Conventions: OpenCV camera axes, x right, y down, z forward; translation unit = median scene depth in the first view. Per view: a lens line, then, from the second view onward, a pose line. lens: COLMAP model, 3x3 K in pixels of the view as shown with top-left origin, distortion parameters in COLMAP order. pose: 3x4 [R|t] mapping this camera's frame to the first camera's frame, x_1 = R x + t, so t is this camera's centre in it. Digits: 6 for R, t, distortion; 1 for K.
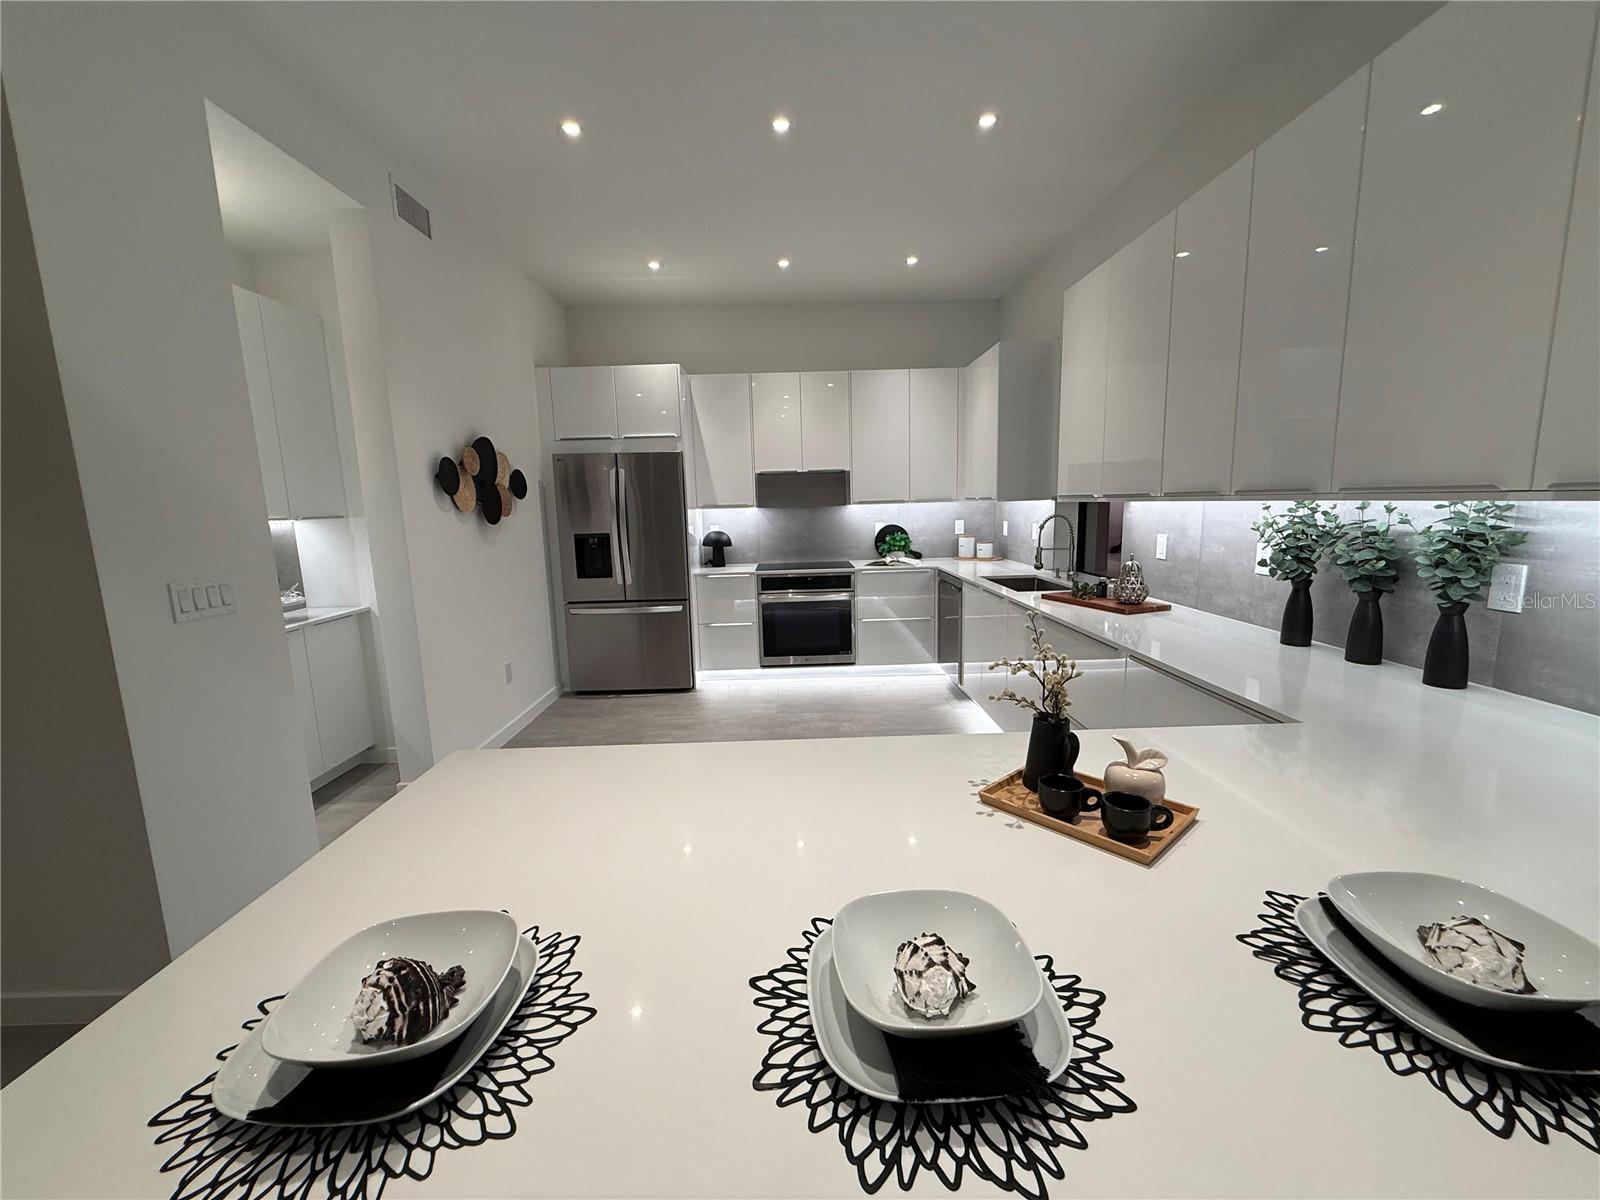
lens RADIAL K [[637.8, 0, 796.1], [0, 637.8, 601.4], [0, 0, 1]] dist [0.000116, 0.000212]
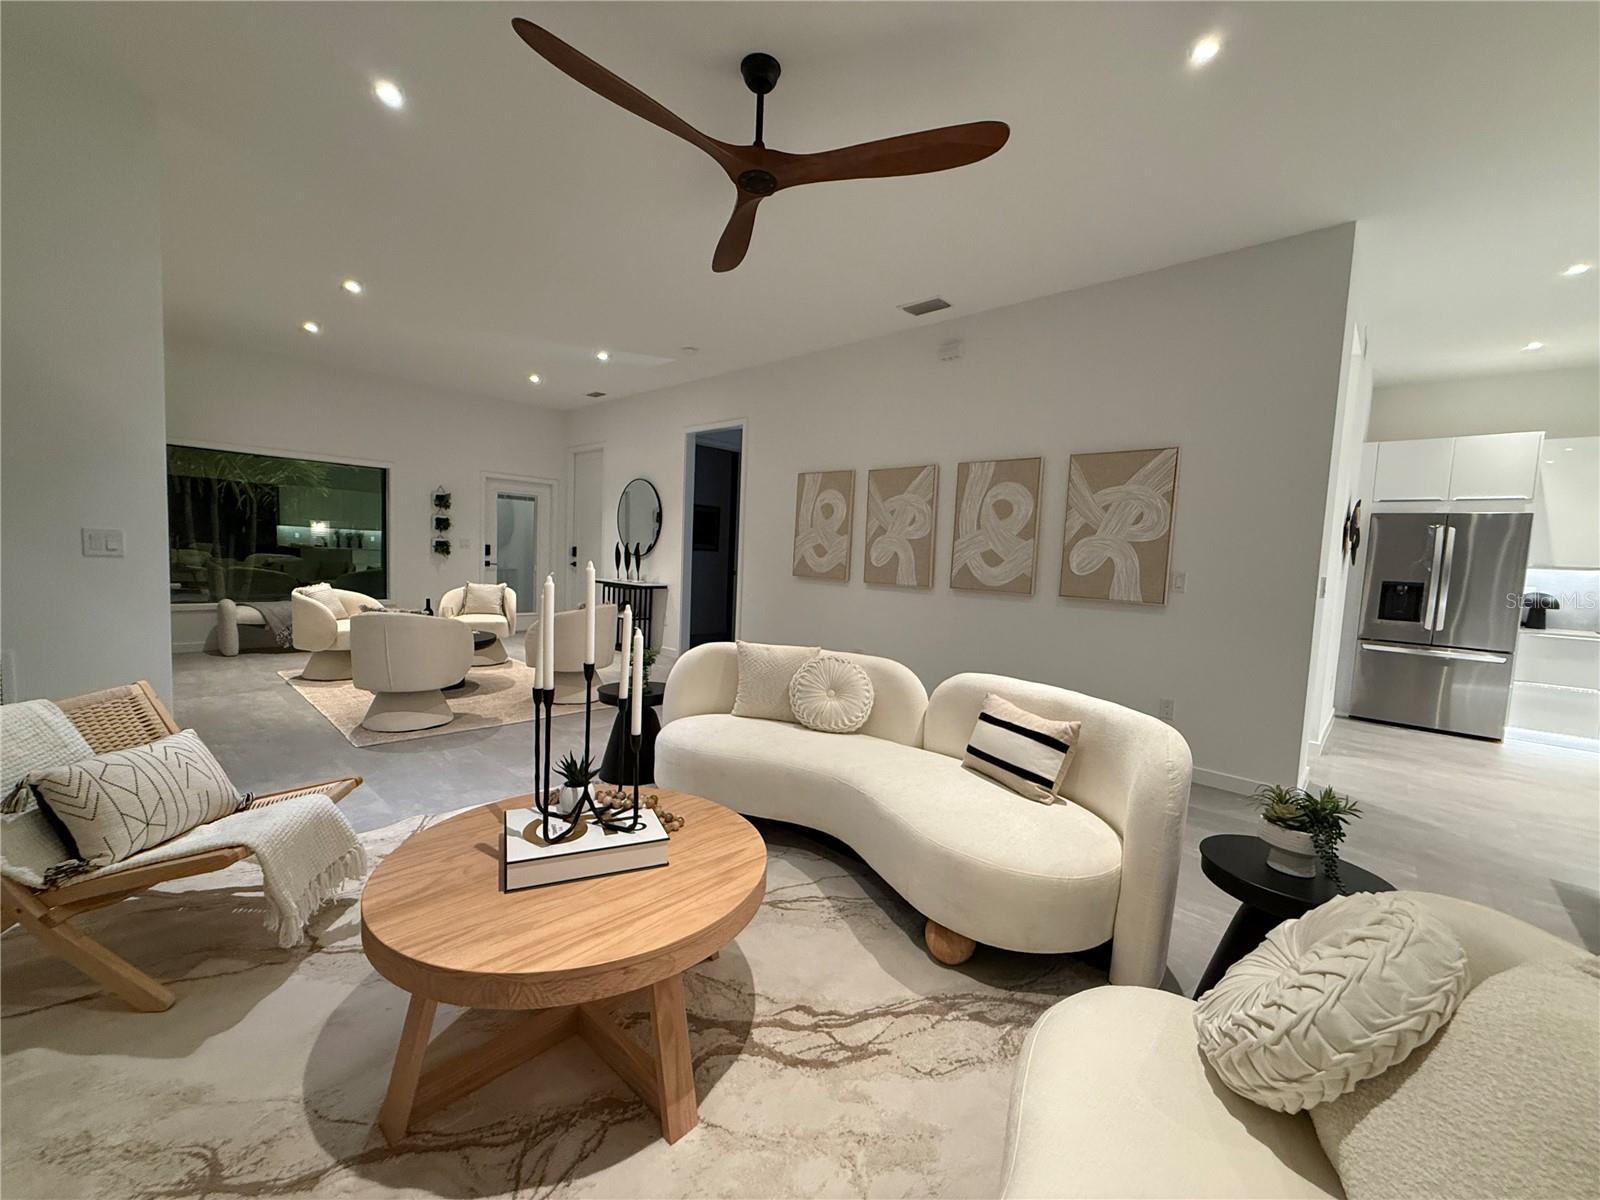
lens RADIAL K [[637.8, 0, 796.1], [0, 637.8, 601.4], [0, 0, 1]] dist [0.000116, 0.000212]
pose [[0.720300, 0.112868, -0.684419, -0.307755], [-0.171518, 0.985015, -0.018070, 0.131475], [0.672123, 0.130405, 0.728865, -0.543059]]
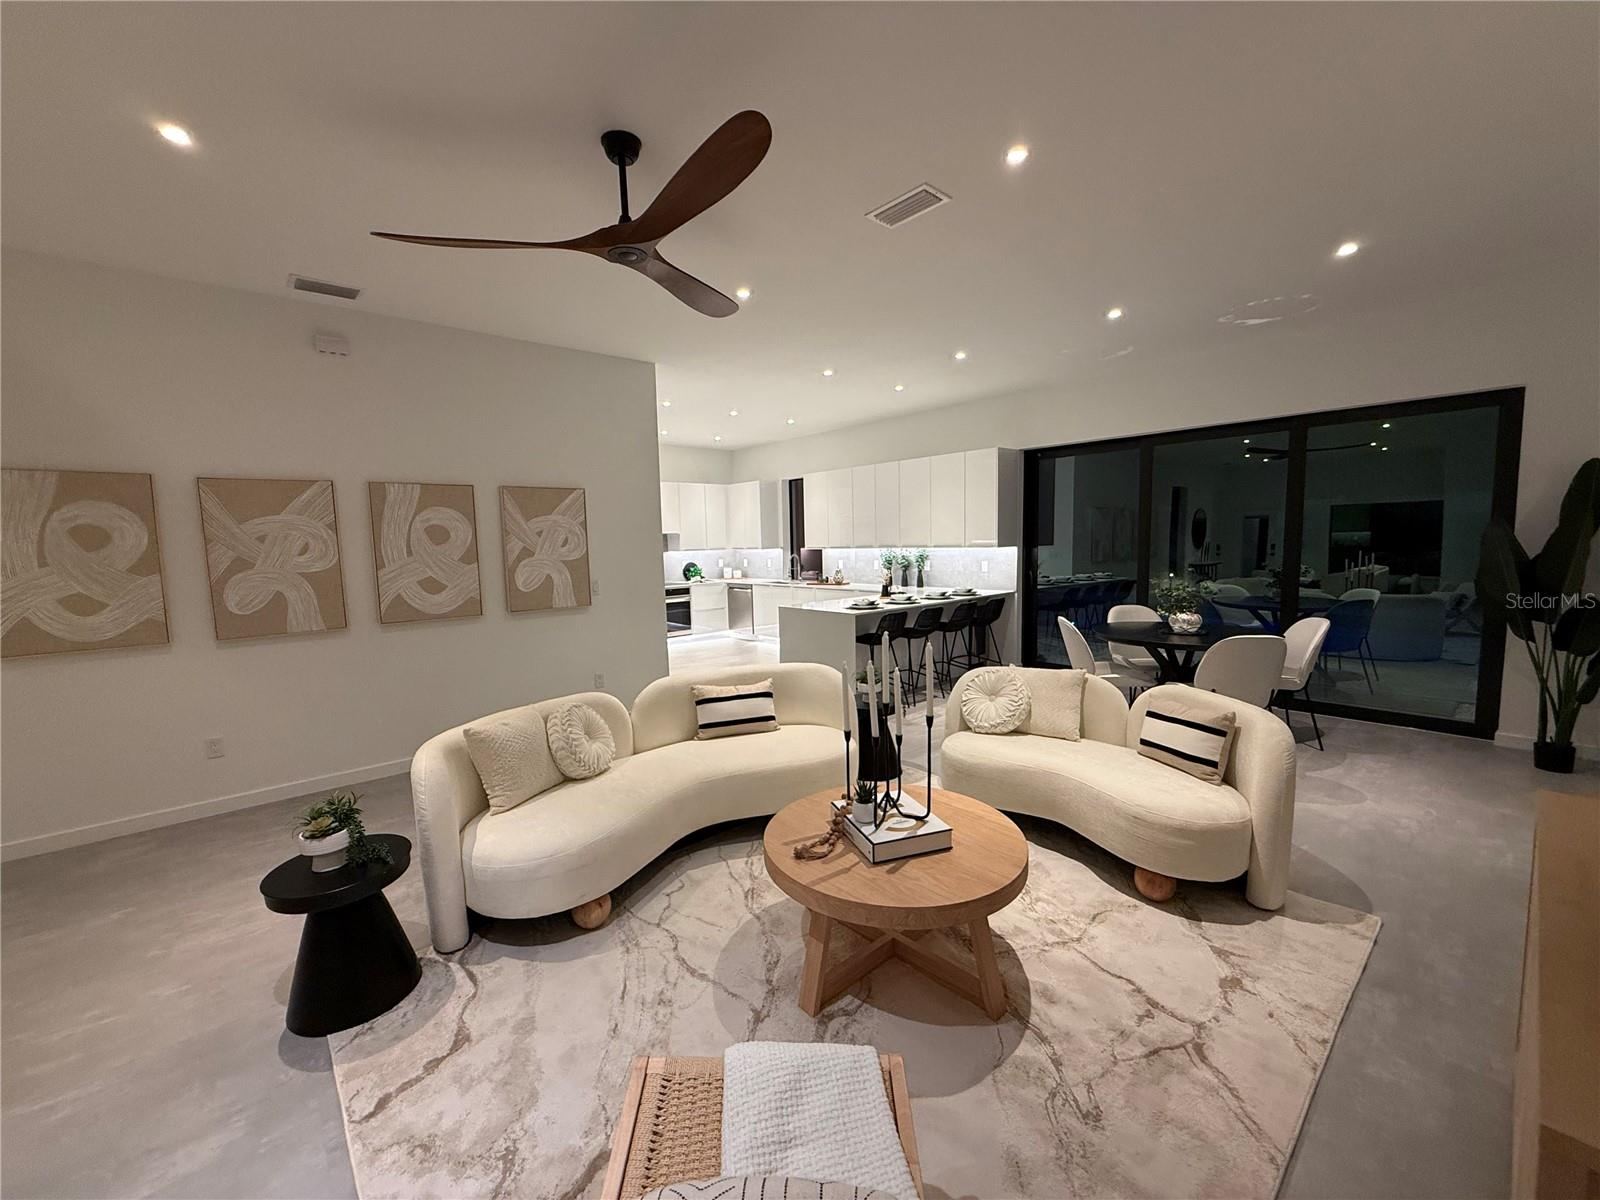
lens RADIAL K [[637.8, 0, 796.1], [0, 637.8, 601.4], [0, 0, 1]] dist [0.000116, 0.000212]
pose [[0.760832, -0.052823, 0.646795, -0.948043], [0.103325, 0.993828, -0.040378, 0.114422], [-0.640670, 0.097551, 0.761594, -0.689891]]
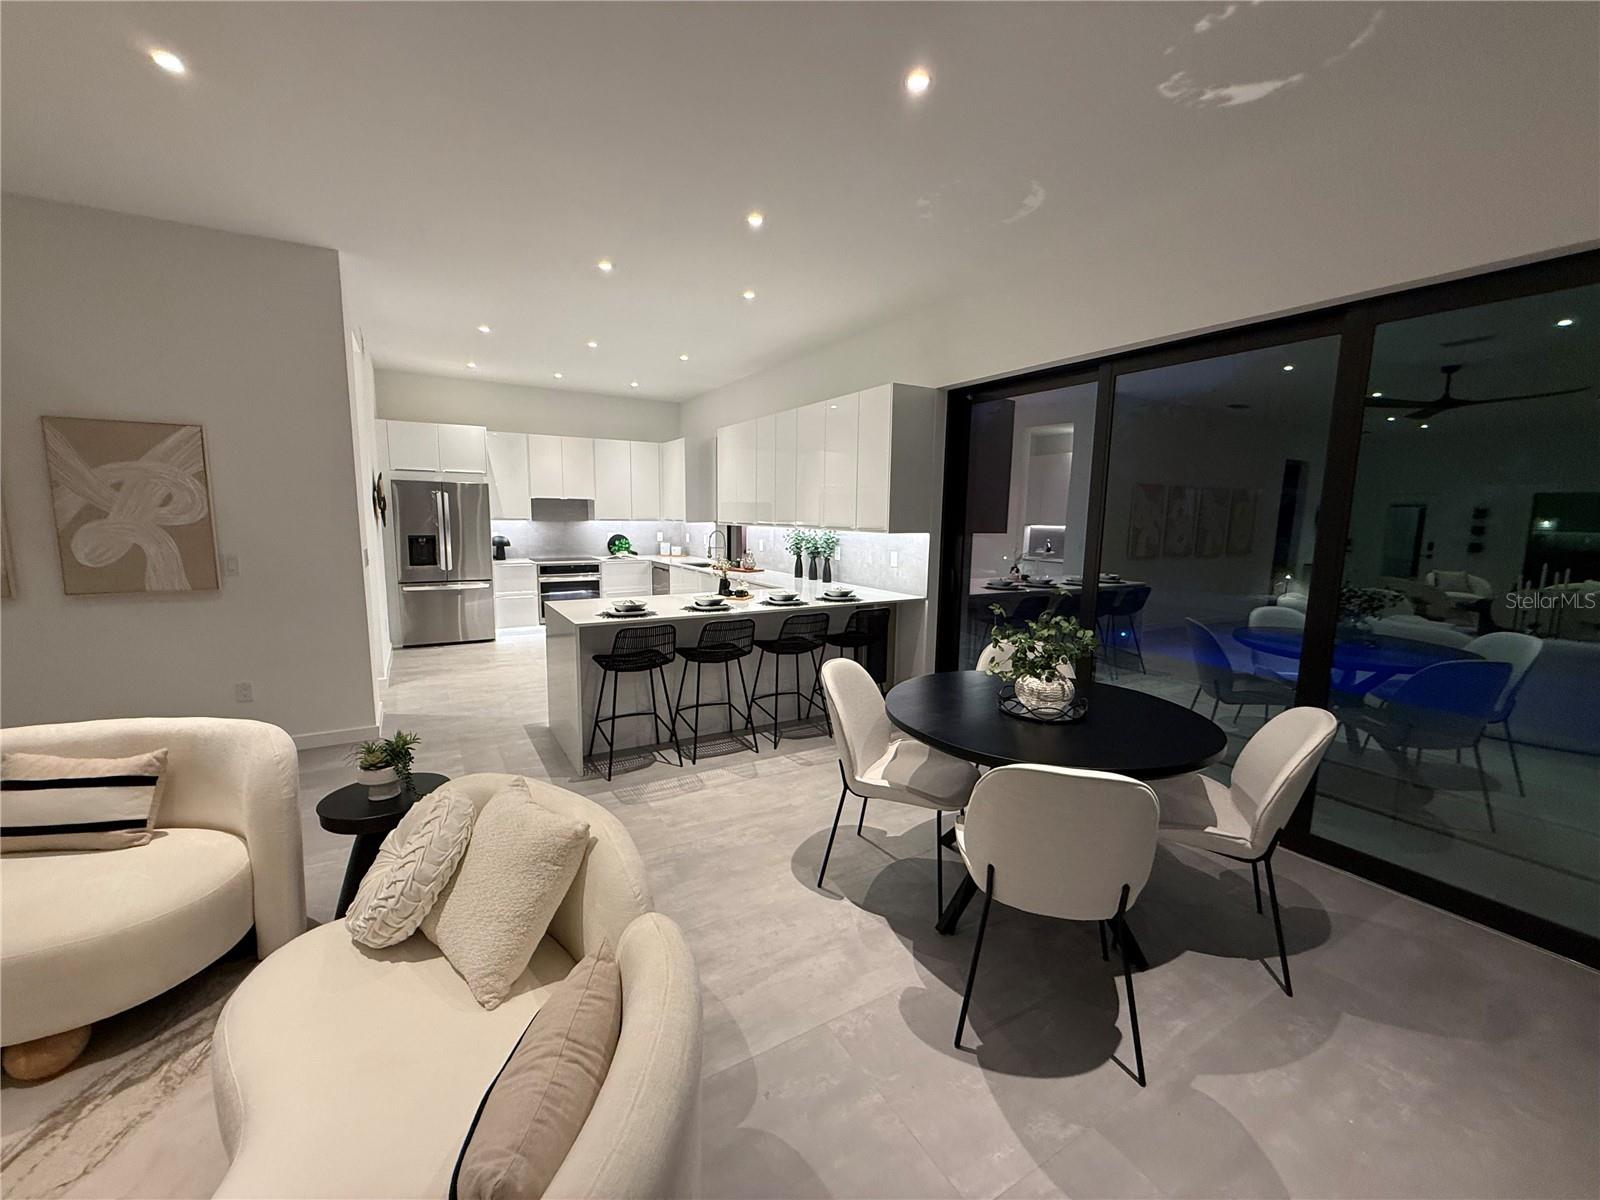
lens RADIAL K [[637.8, 0, 796.1], [0, 637.8, 601.4], [0, 0, 1]] dist [0.000116, 0.000212]
pose [[0.865934, -0.028689, 0.499335, -0.302128], [0.039377, 0.999165, -0.010879, 0.092701], [-0.498606, 0.029083, 0.866341, -0.671981]]
